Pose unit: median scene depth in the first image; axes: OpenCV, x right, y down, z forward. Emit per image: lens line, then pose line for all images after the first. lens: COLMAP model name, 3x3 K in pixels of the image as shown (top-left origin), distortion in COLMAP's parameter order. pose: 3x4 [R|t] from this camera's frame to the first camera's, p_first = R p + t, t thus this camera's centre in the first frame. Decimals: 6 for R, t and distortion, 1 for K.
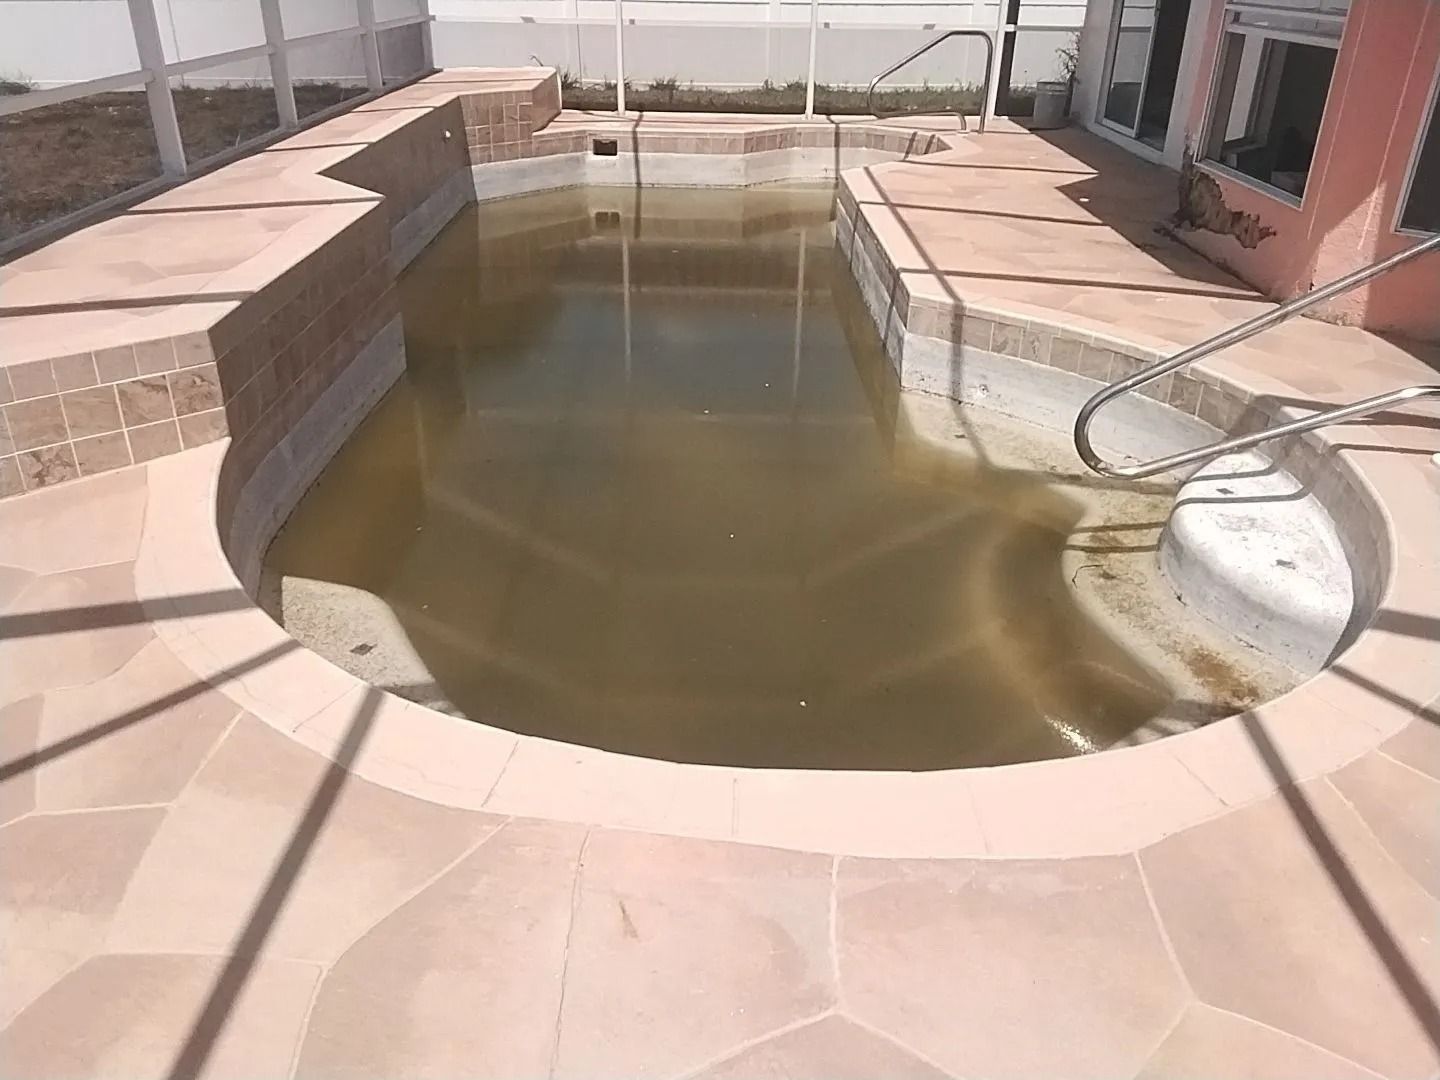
lens RADIAL K [[1140.7, 0, 723.0], [0, 1140.7, 530.7], [0, 0, 1]] dist [0.005617, -0.029813]
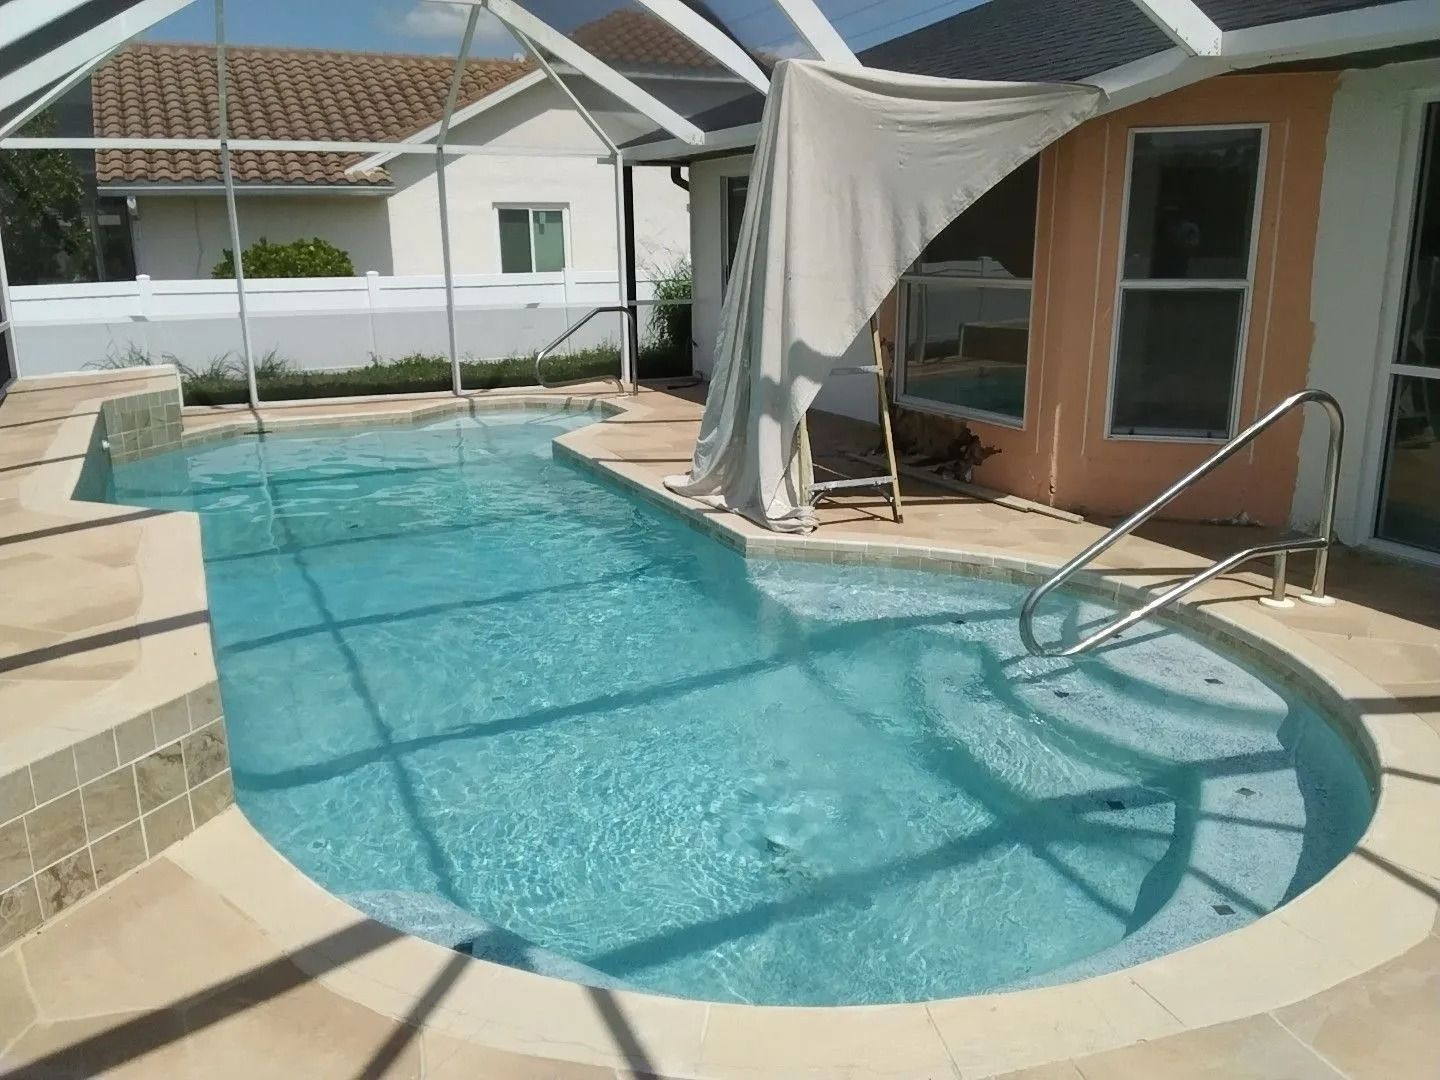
lens RADIAL K [[1140.7, 0, 731.3], [0, 1140.7, 534.5], [0, 0, 1]] dist [0.005617, -0.029813]
pose [[0.897329, -0.132274, 0.421076, -0.459680], [0.218002, 0.962365, -0.162261, -0.058326], [-0.383766, 0.237397, 0.892394, 0.058967]]
